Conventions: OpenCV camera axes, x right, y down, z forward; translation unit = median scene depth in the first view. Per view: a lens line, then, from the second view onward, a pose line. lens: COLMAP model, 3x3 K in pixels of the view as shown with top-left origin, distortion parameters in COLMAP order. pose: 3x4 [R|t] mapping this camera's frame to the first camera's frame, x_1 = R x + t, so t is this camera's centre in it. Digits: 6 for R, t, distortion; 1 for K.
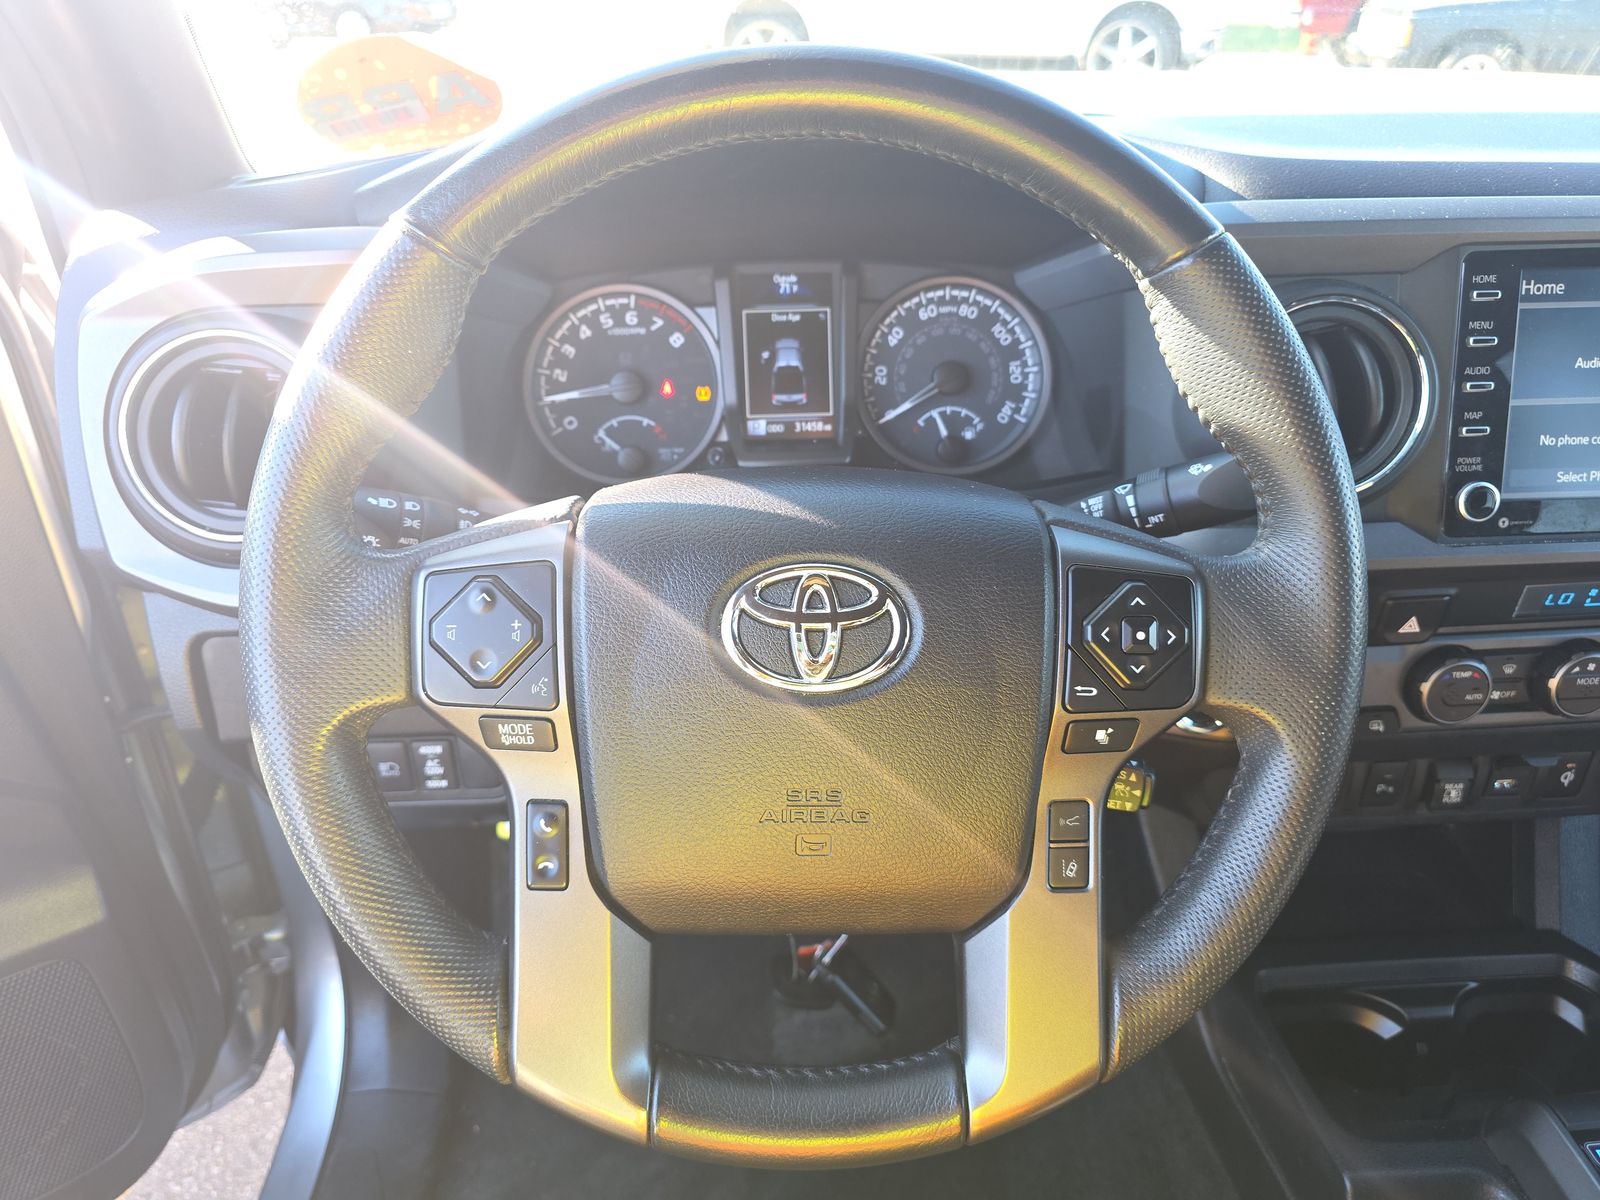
lens RADIAL K [[1079.5, 0, 800.0], [0, 1079.5, 600.0], [0, 0, 1]] dist [0.047141, -0.069160]
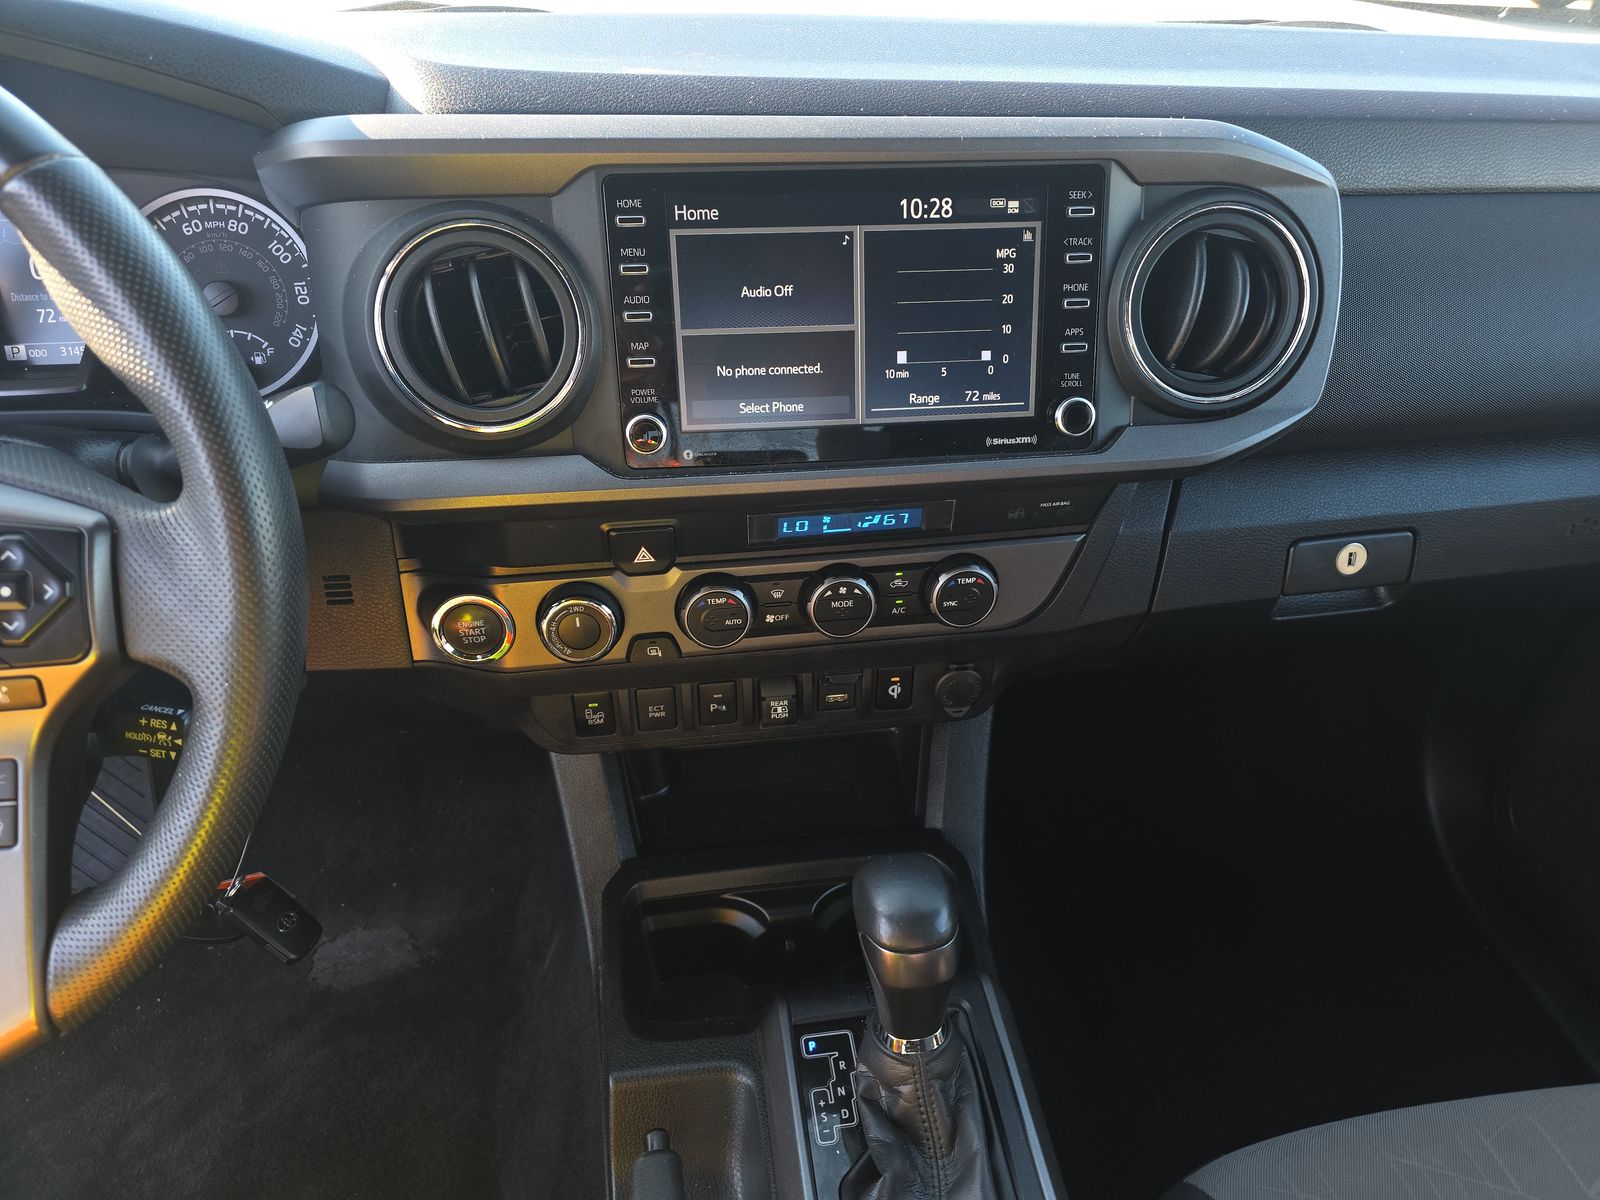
lens RADIAL K [[1051.3, 0, 802.4], [0, 1051.3, 630.1], [0, 0, 1]] dist [0.005734, -0.018850]
pose [[0.993120, -0.028315, 0.113625, 0.532695], [0.014920, 0.993014, 0.117048, -0.018073], [-0.116145, -0.114548, 0.986605, 0.003096]]
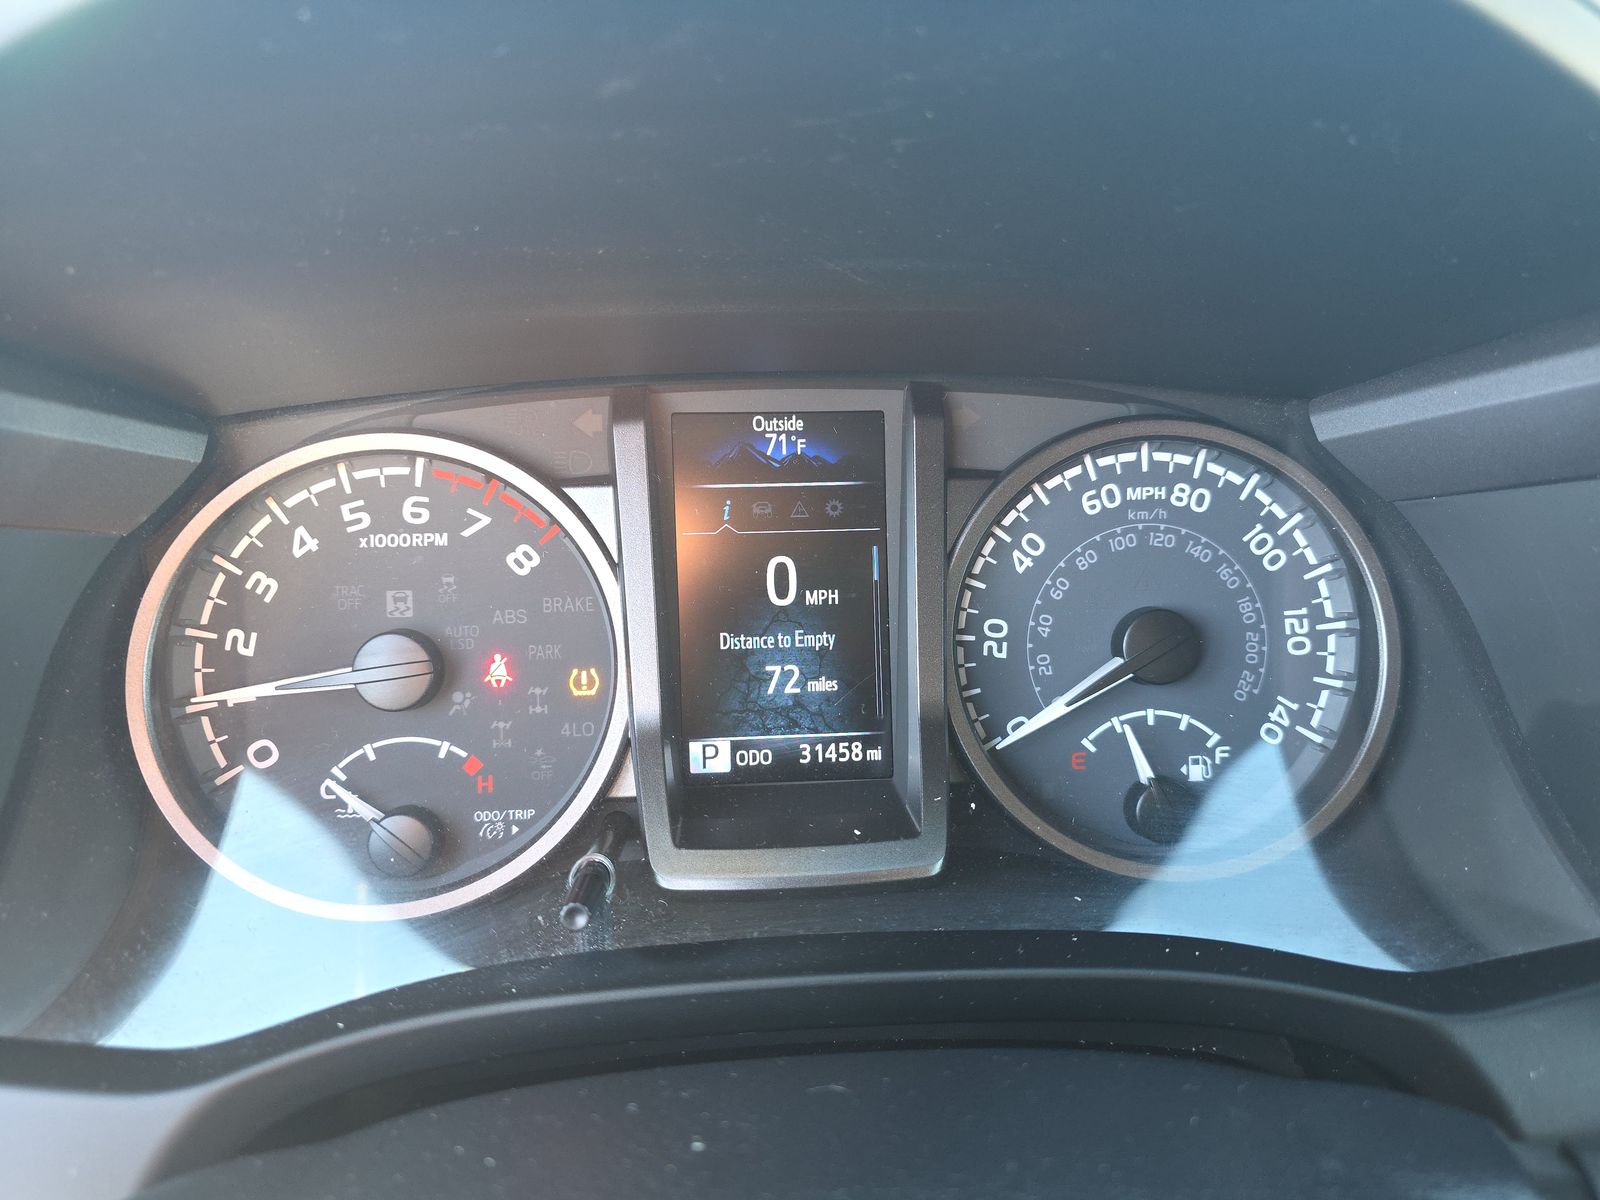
lens RADIAL K [[1051.3, 0, 802.4], [0, 1051.3, 630.1], [0, 0, 1]] dist [0.005734, -0.018850]
pose [[0.999970, 0.002976, 0.007166, -0.006439], [-0.002024, 0.991598, -0.129345, -0.158086], [-0.007490, 0.129326, 0.991574, 0.586986]]
